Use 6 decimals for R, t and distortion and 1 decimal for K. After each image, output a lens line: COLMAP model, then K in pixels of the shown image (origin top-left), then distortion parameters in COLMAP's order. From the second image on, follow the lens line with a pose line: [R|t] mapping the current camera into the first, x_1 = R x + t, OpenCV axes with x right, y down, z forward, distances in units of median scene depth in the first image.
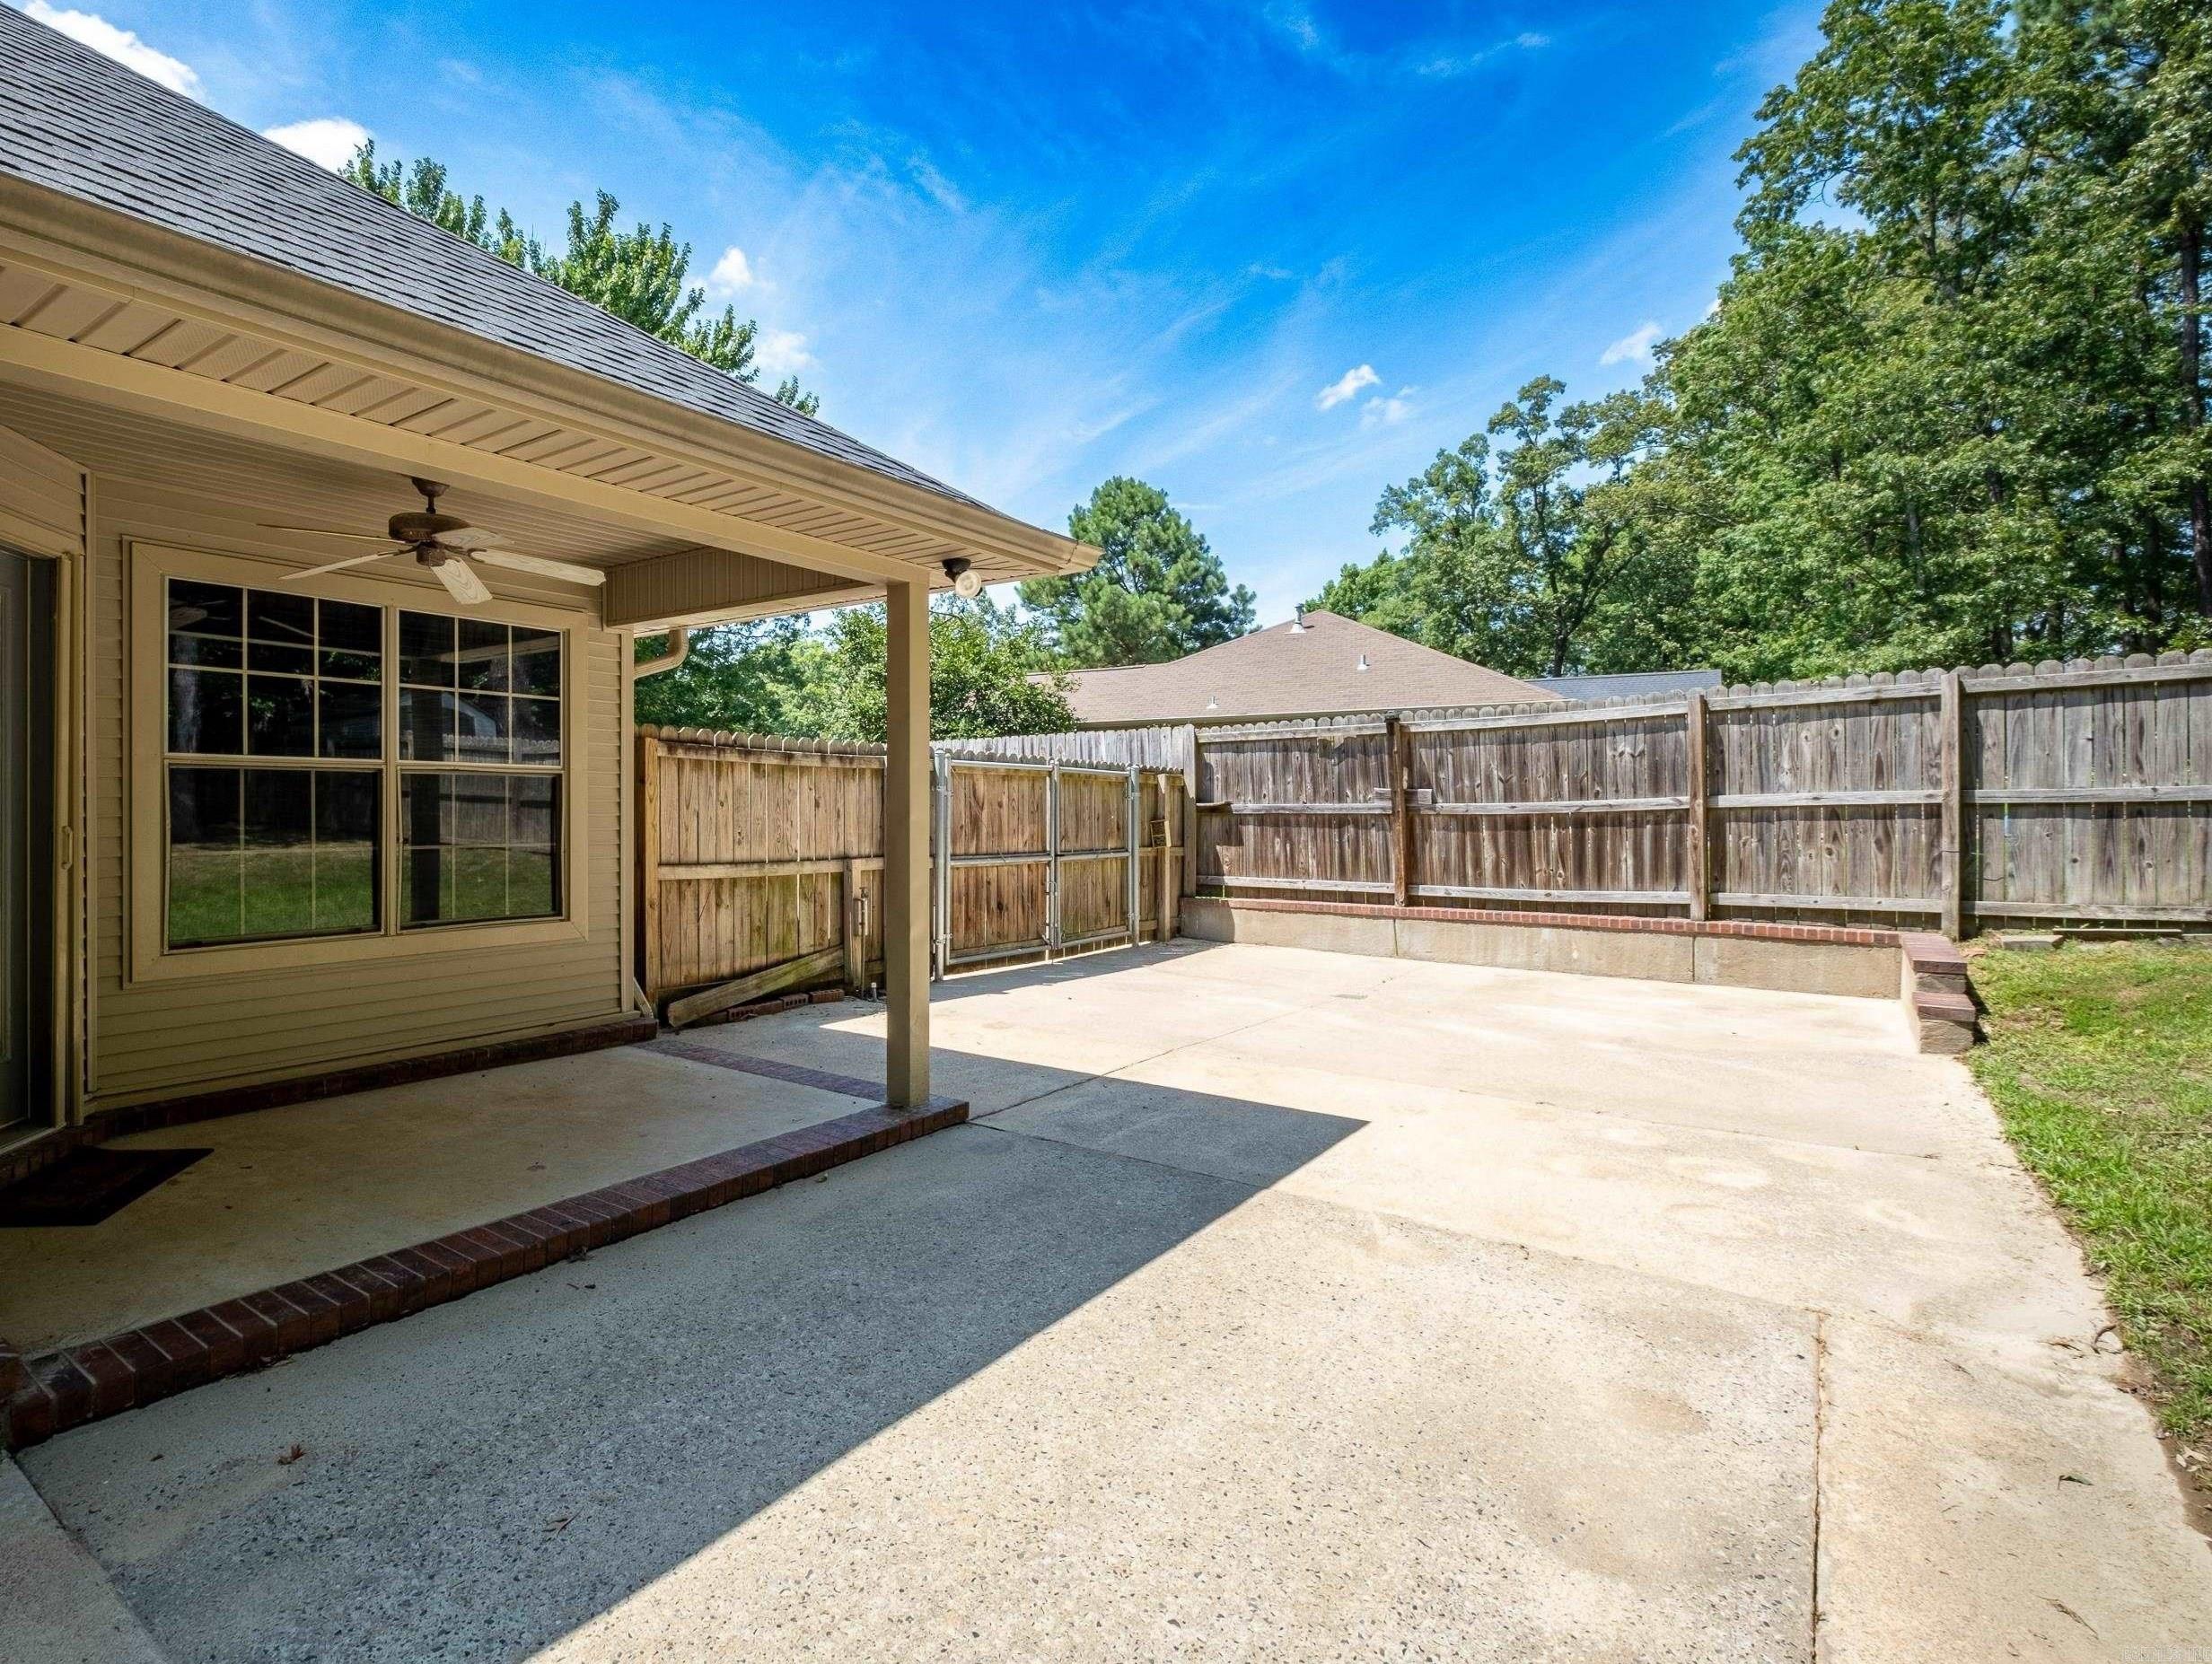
lens RADIAL K [[1140.5, 0, 963.8], [0, 1140.5, 819.4], [0, 0, 1]] dist [-0.002588, 0.000474]
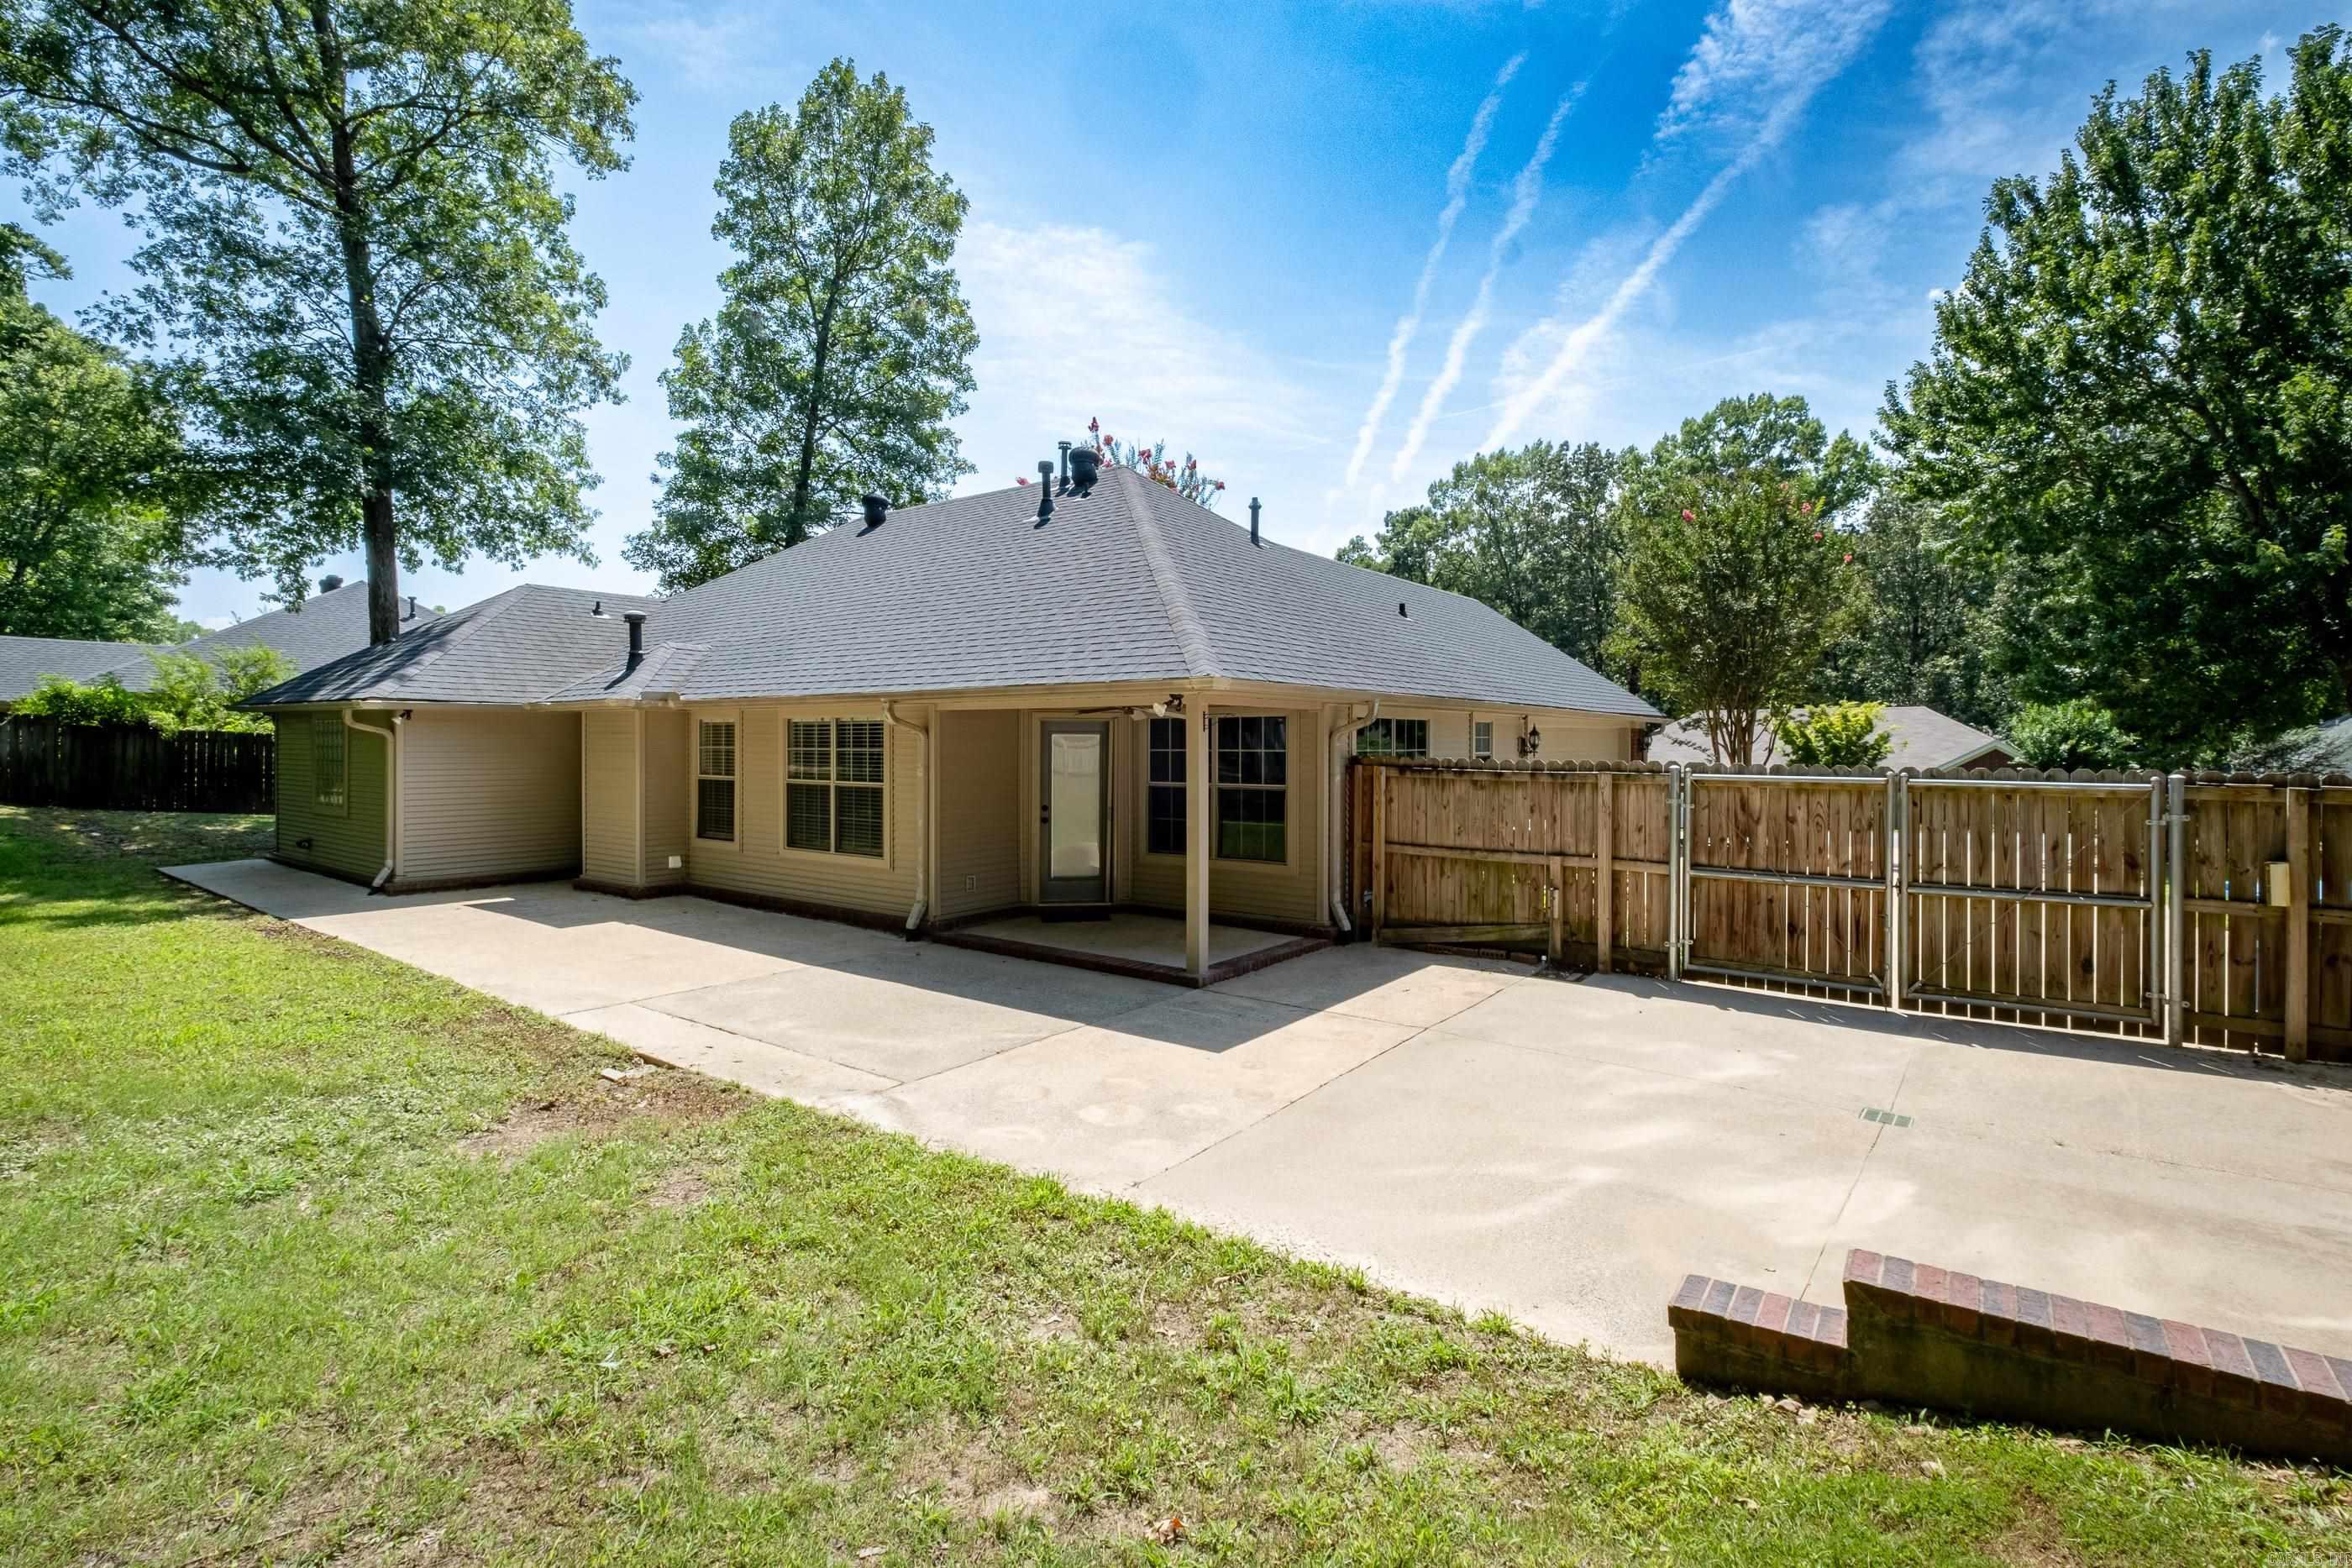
lens RADIAL K [[1083.0, 0, 1179.7], [0, 1083.0, 753.3], [0, 0, 1]] dist [-0.000827, -0.000499]
pose [[0.014377, 0.004227, -0.999888, 0.848437], [-0.010319, 0.999938, 0.004079, -0.060868], [0.999843, 0.010260, 0.014419, 0.448867]]
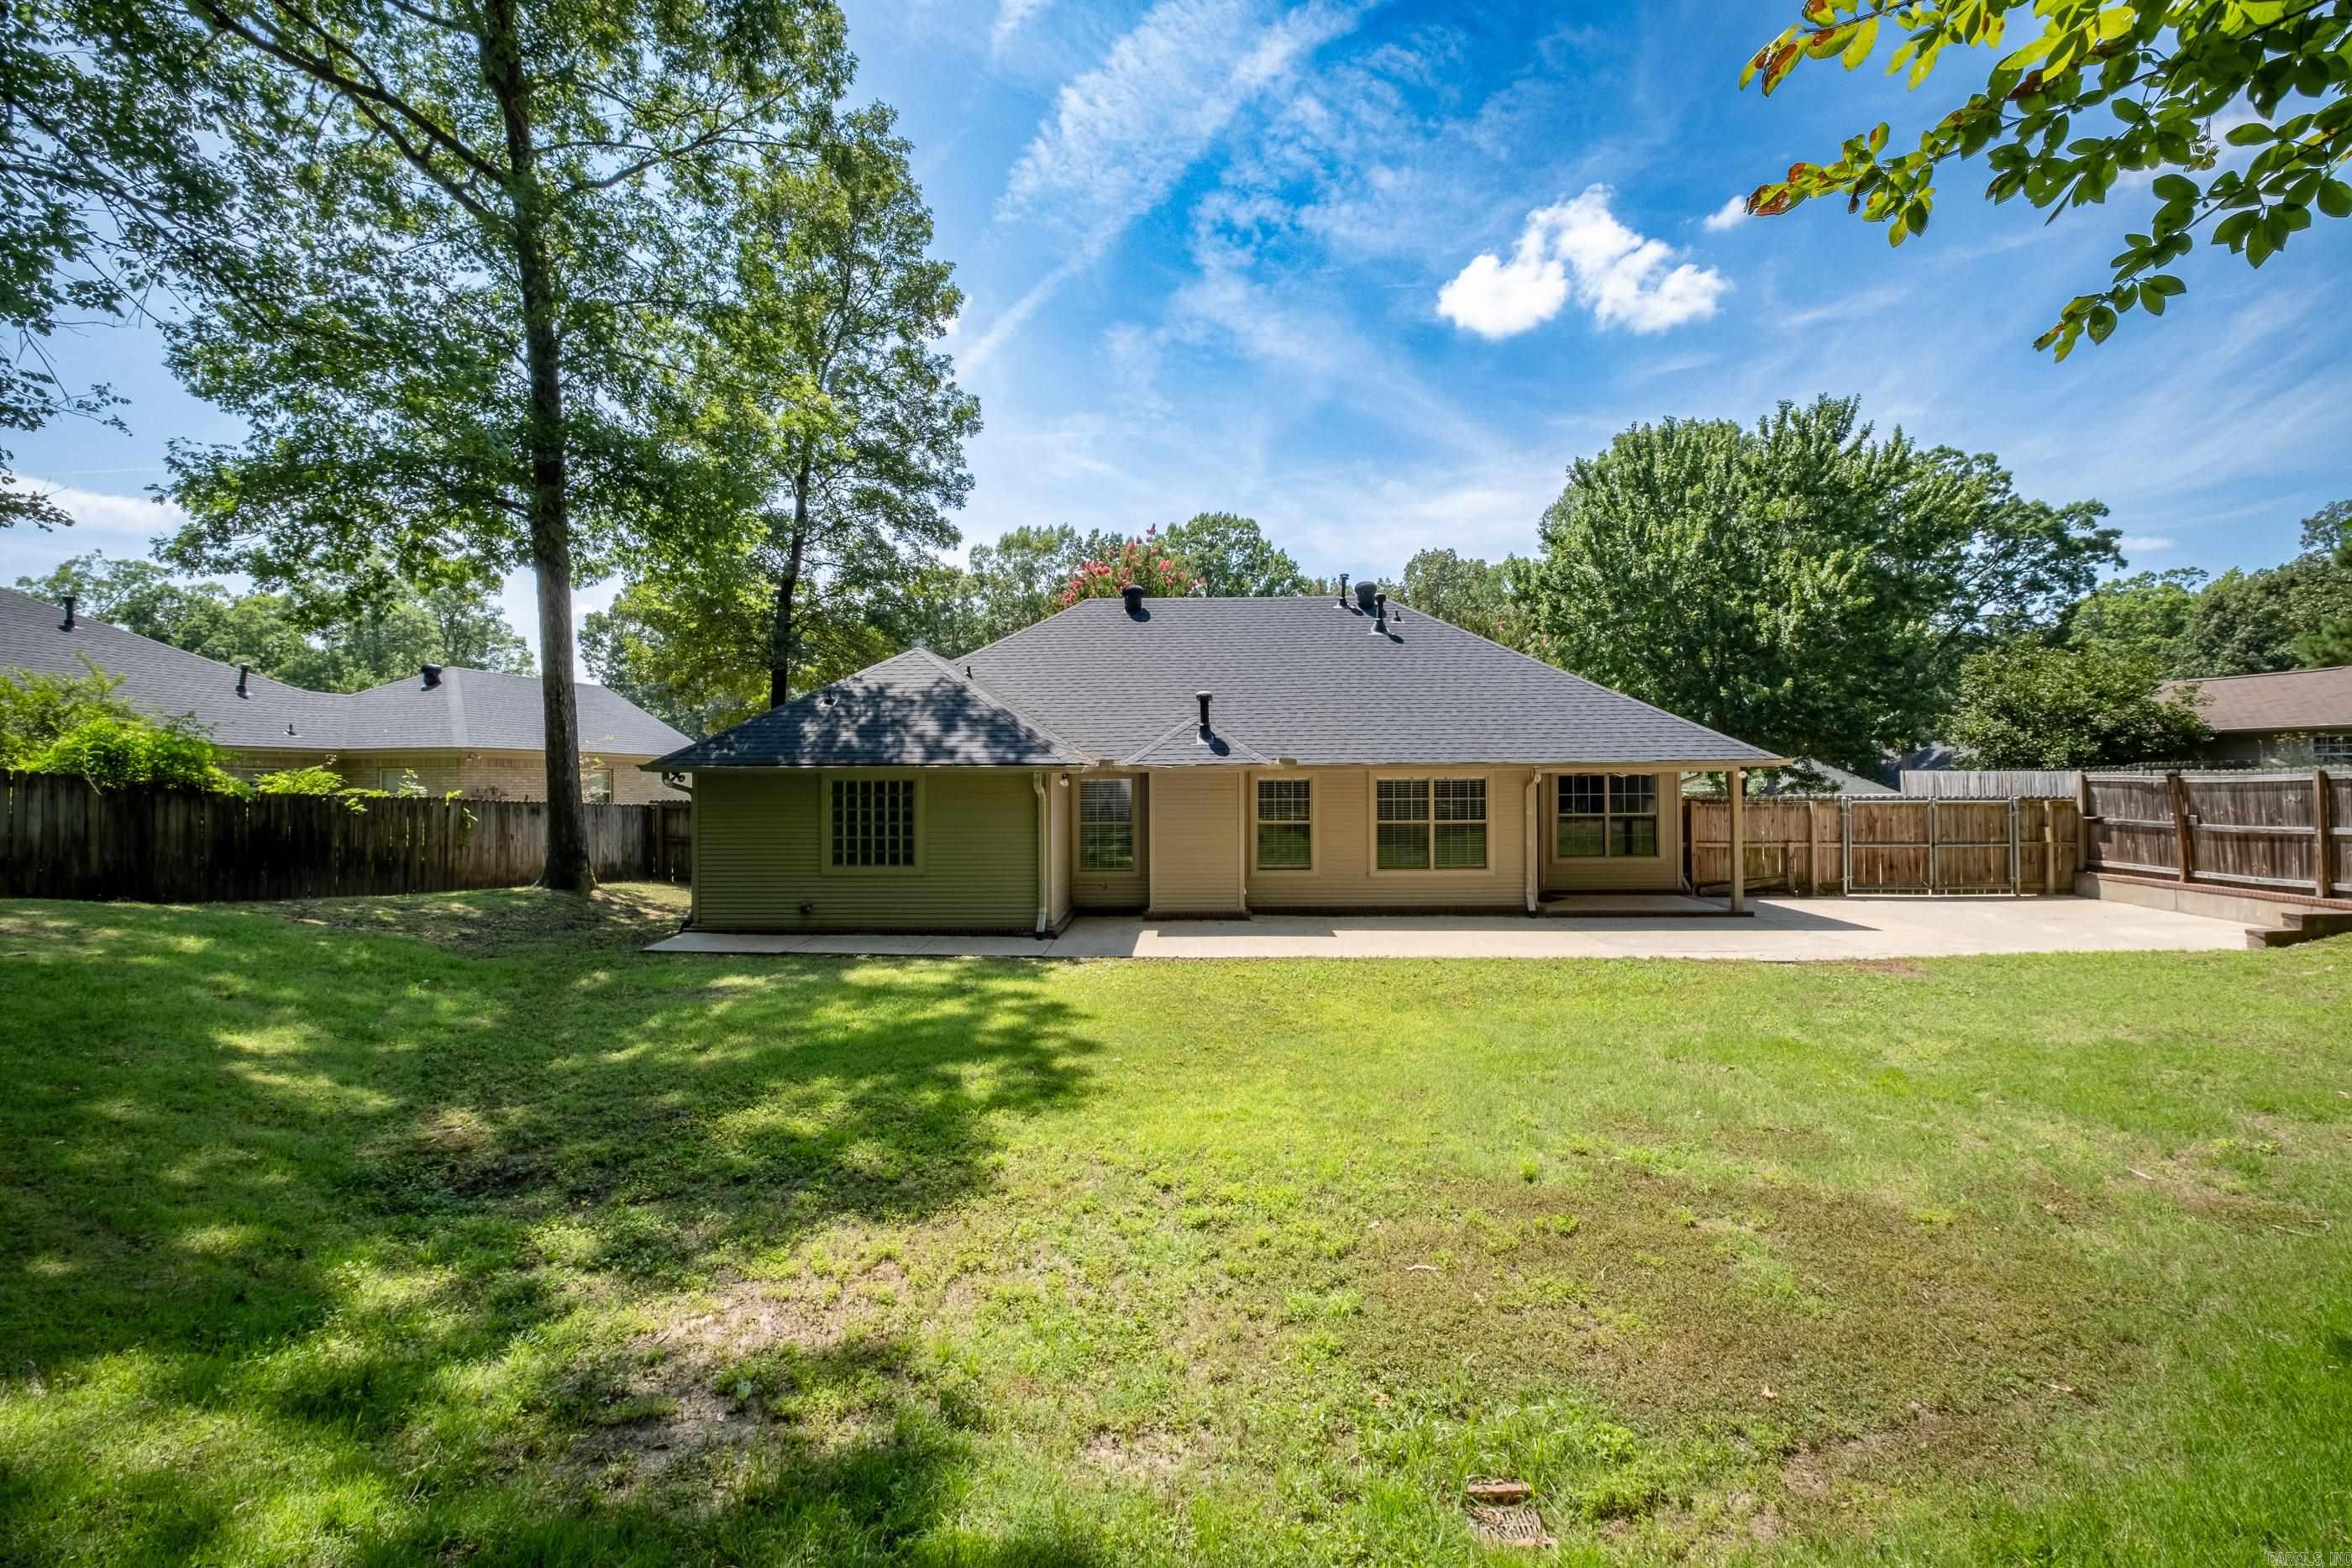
lens RADIAL K [[1028.3, 0, 1182.2], [0, 1028.3, 780.4], [0, 0, 1]] dist [0.000918, -0.000063]
pose [[0.599341, -0.003351, -0.800487, 0.744124], [0.003788, 0.999992, -0.001350, -0.084540], [0.800485, -0.002223, 0.599349, -1.180274]]
